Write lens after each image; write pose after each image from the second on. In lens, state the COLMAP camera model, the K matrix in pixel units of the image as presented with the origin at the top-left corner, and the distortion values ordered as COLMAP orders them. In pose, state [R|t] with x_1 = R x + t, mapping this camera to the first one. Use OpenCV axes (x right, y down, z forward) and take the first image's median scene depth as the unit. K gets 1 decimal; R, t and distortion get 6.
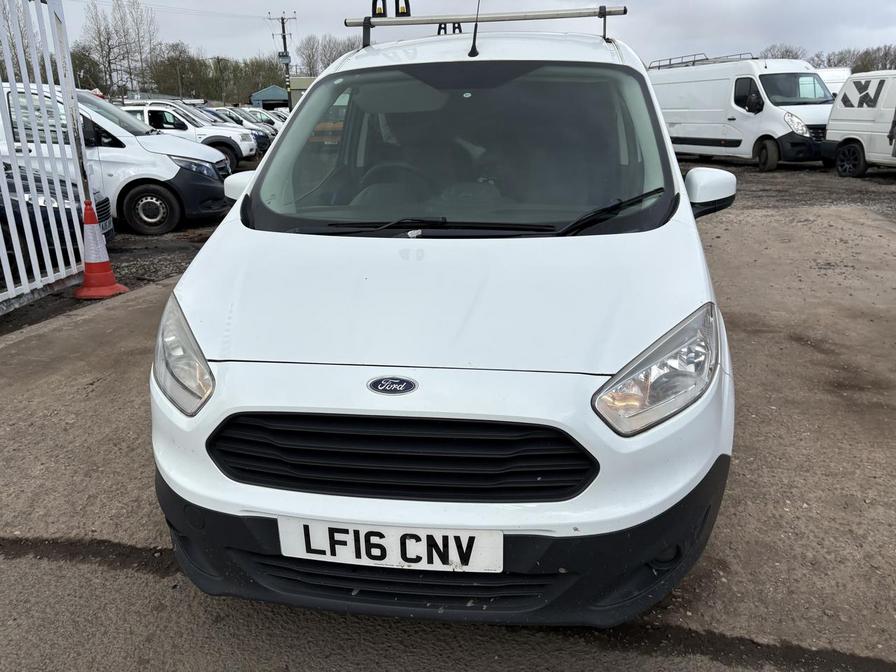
lens RADIAL K [[677.3, 0, 450.4], [0, 677.3, 340.1], [0, 0, 1]] dist [0.025311, -0.041796]
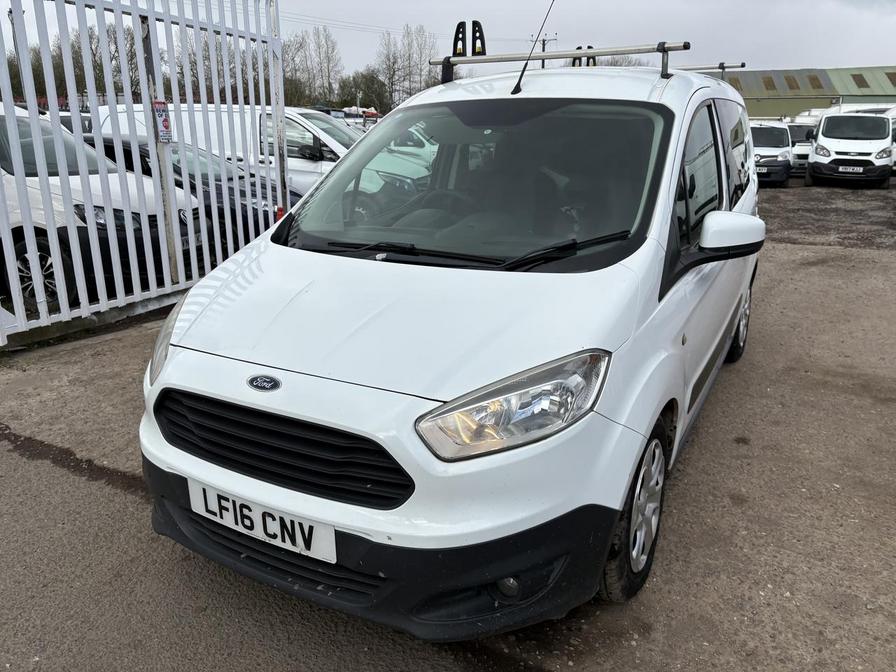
lens RADIAL K [[677.3, 0, 447.7], [0, 677.3, 334.2], [0, 0, 1]] dist [0.025311, -0.041796]
pose [[0.932275, 0.117294, -0.342206, 0.444570], [-0.127957, 0.991742, -0.008669, -0.034822], [0.338363, 0.051870, 0.939585, -0.003532]]
